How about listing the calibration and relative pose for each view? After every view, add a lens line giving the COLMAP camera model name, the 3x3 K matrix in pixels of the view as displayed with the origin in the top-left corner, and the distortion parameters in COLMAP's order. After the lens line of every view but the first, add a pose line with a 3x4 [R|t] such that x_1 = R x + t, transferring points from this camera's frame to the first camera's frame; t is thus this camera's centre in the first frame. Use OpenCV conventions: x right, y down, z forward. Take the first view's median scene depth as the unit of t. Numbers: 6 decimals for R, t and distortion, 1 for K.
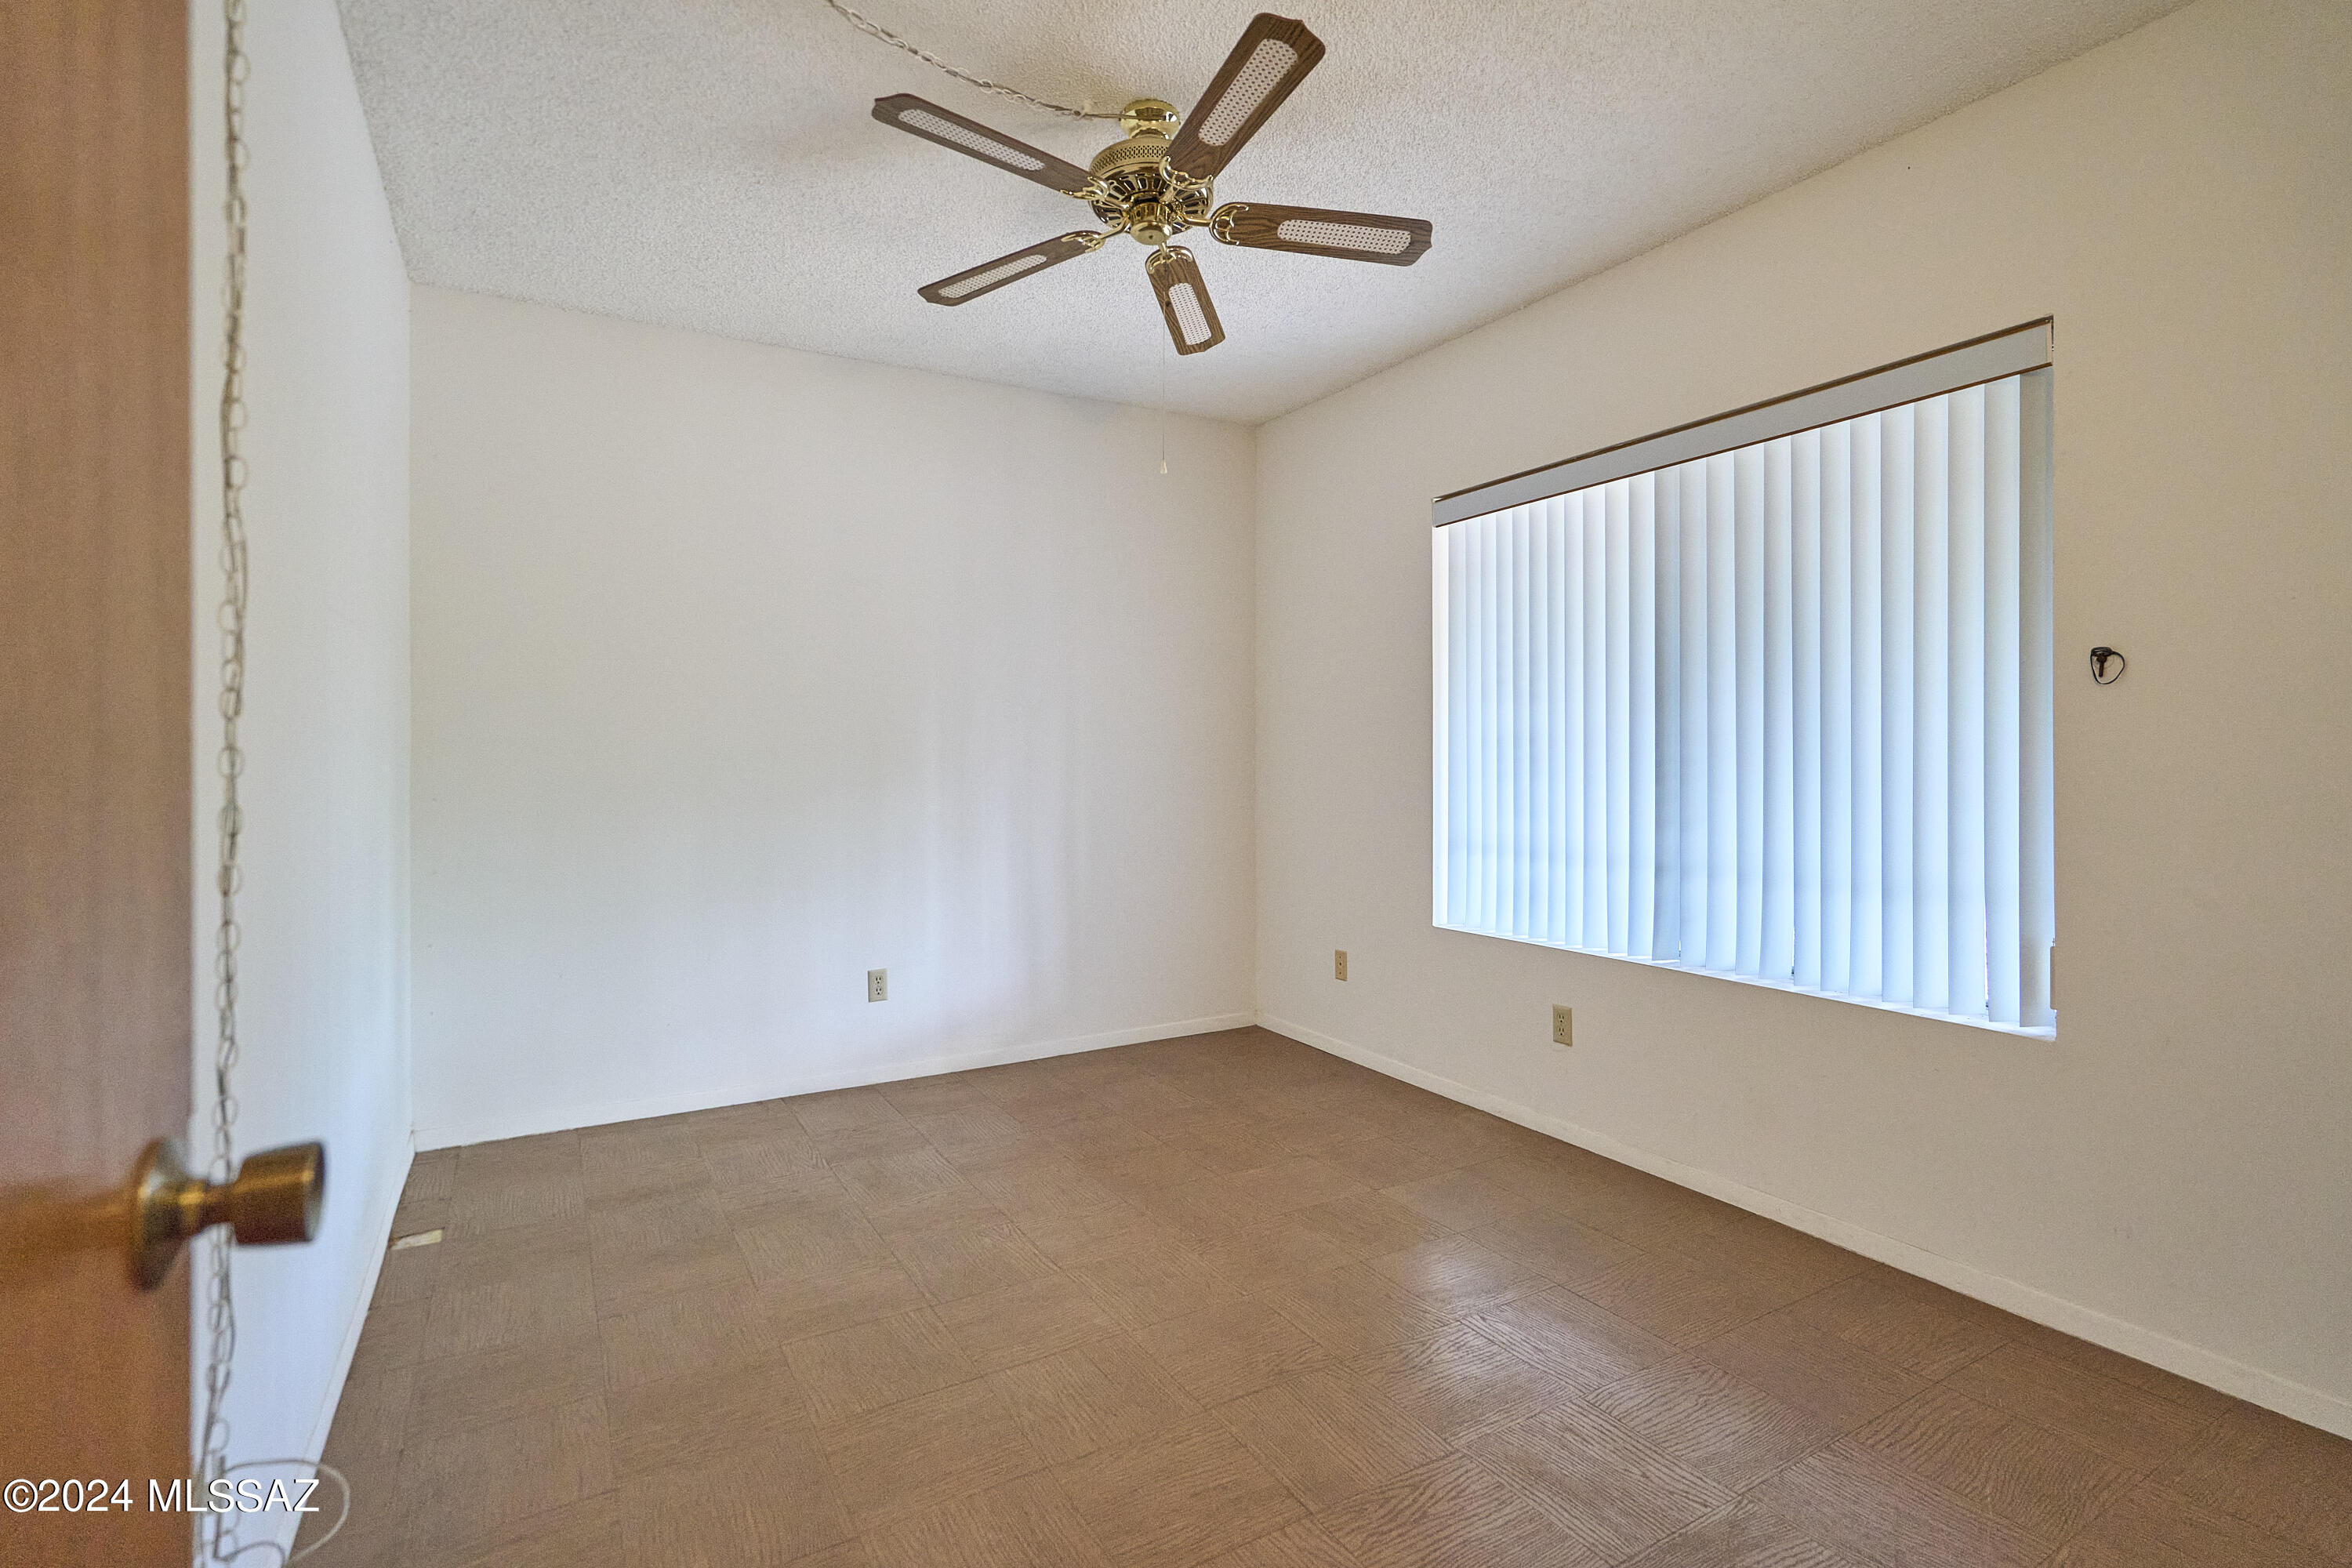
lens RADIAL K [[1085.9, 0, 1179.4], [0, 1085.9, 757.2], [0, 0, 1]] dist [-0.000311, -0.000273]
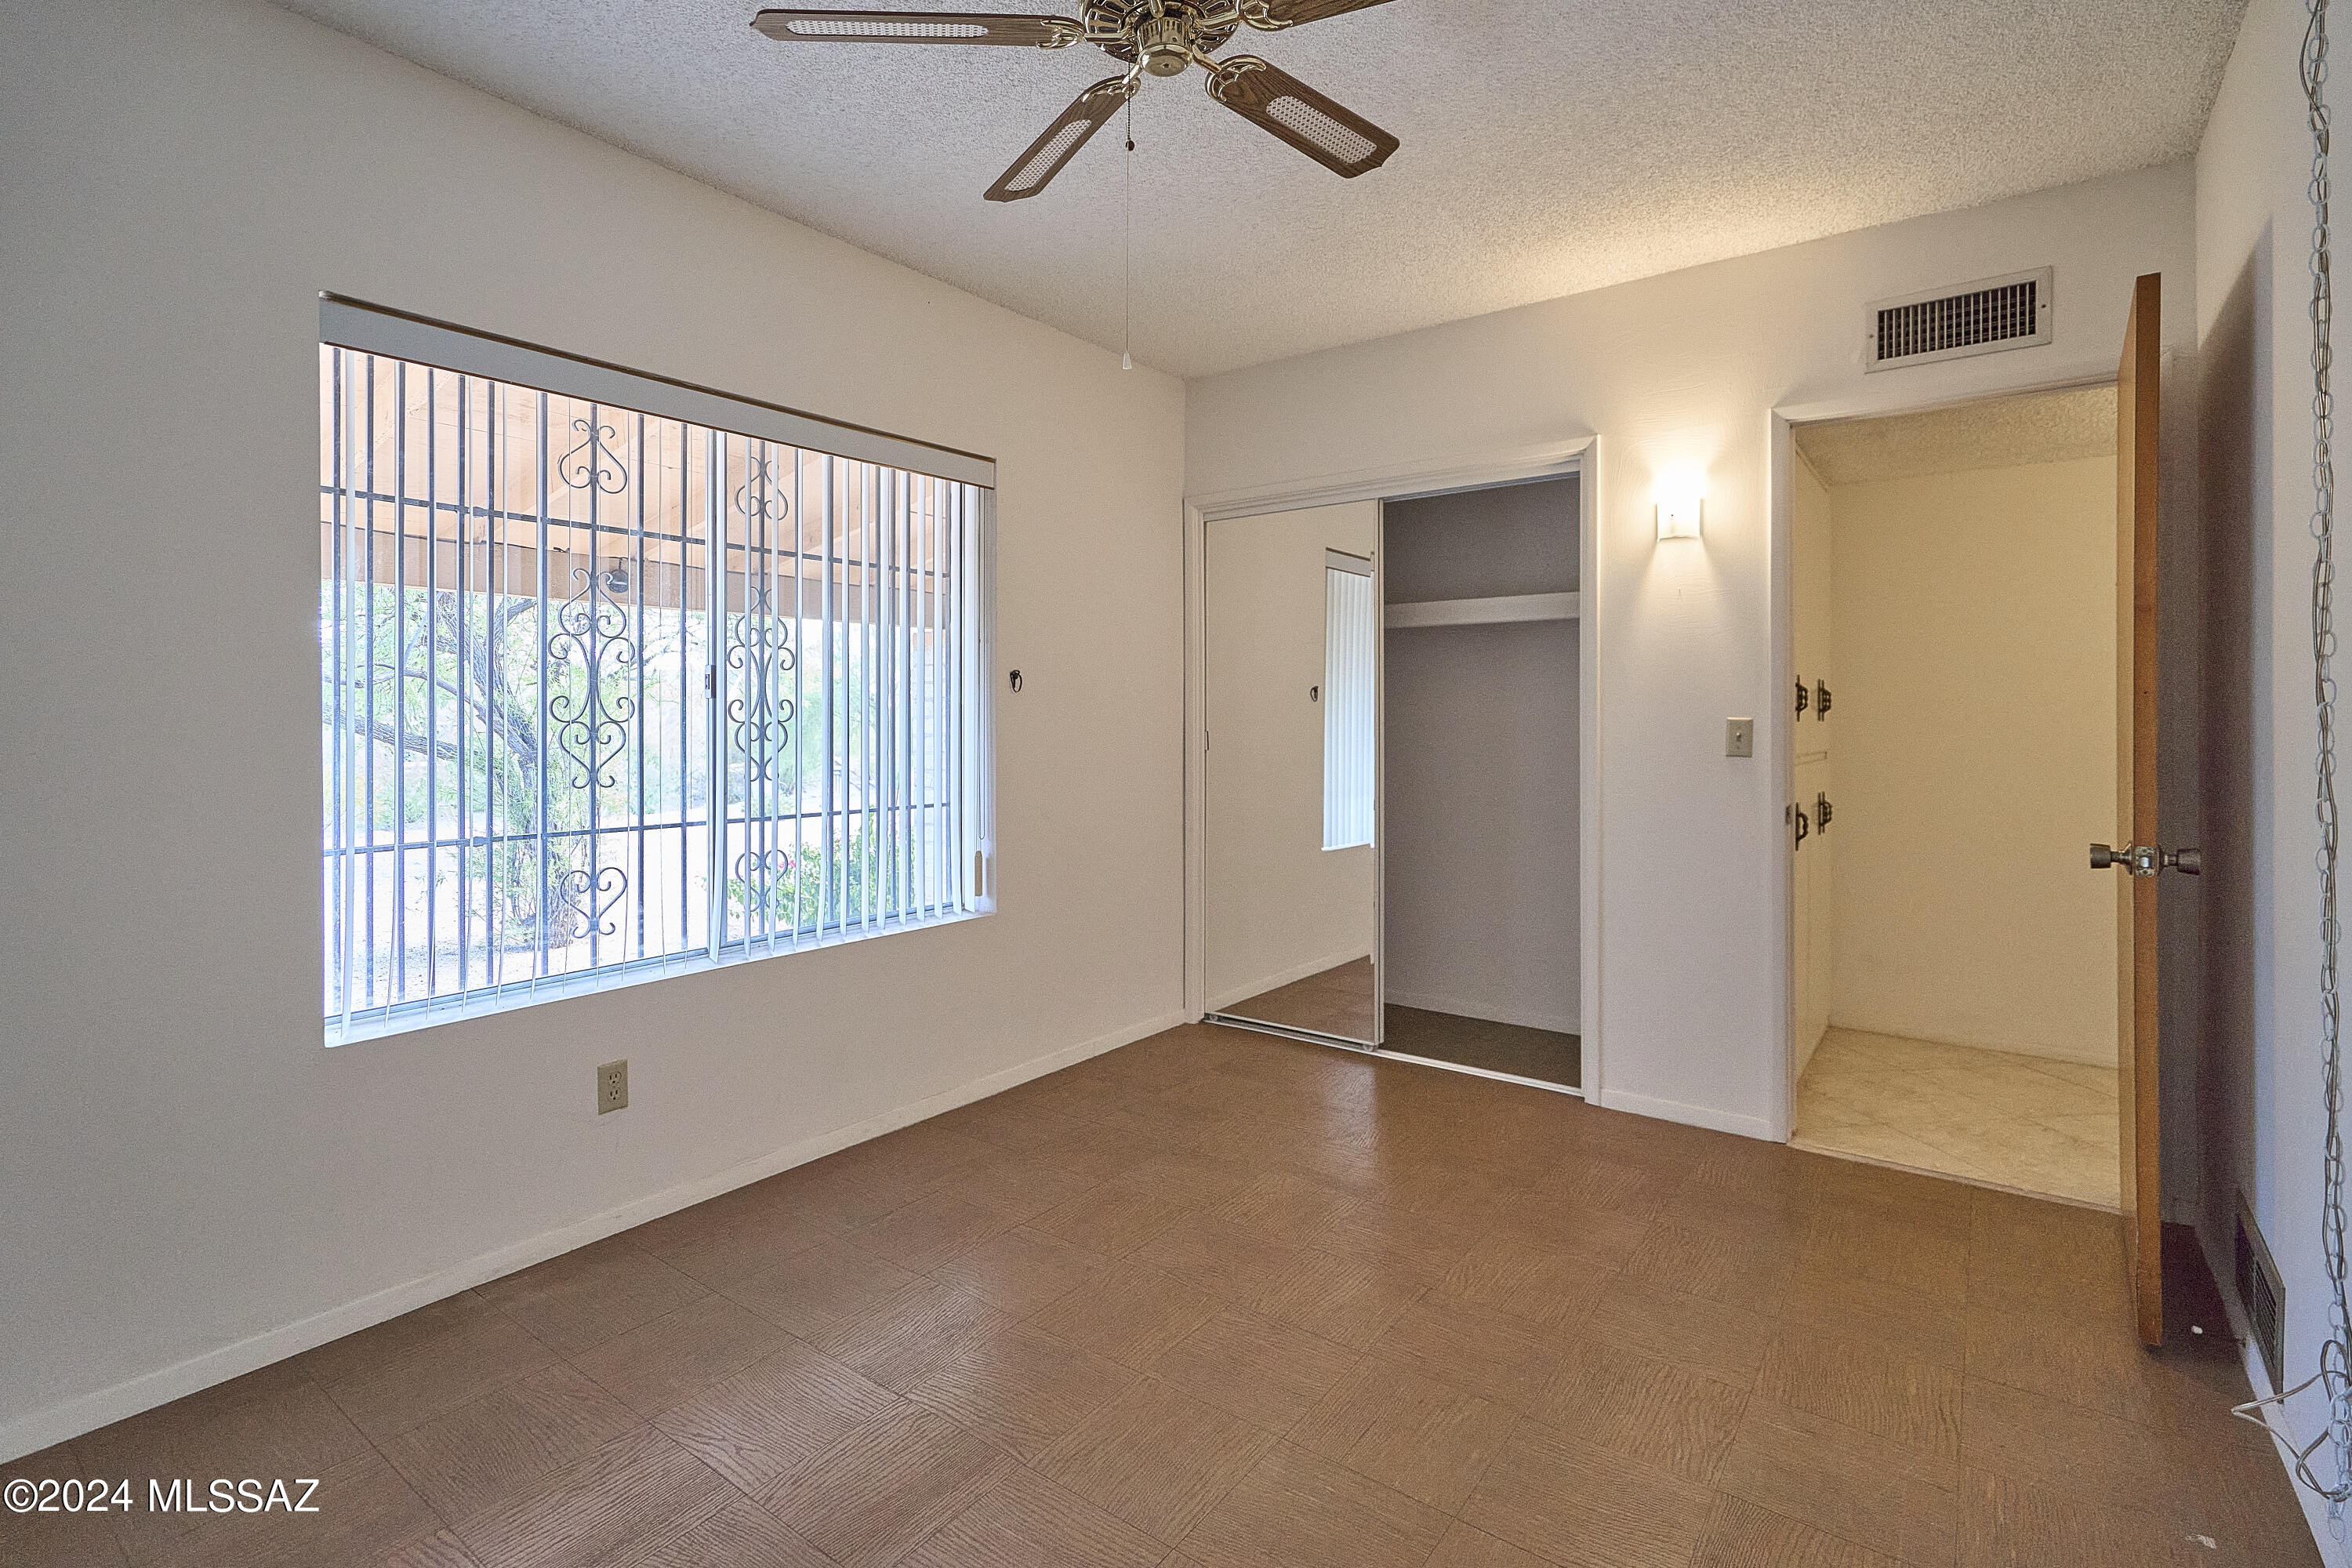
lens RADIAL K [[1094.0, 0, 1181.7], [0, 1094.0, 717.5], [0, 0, 1]] dist [-0.000419, -0.000113]
pose [[-0.387268, 0.010483, 0.921908, -0.747134], [0.010431, 0.999921, -0.006989, -0.010575], [-0.921908, 0.006910, -0.387347, 1.304936]]
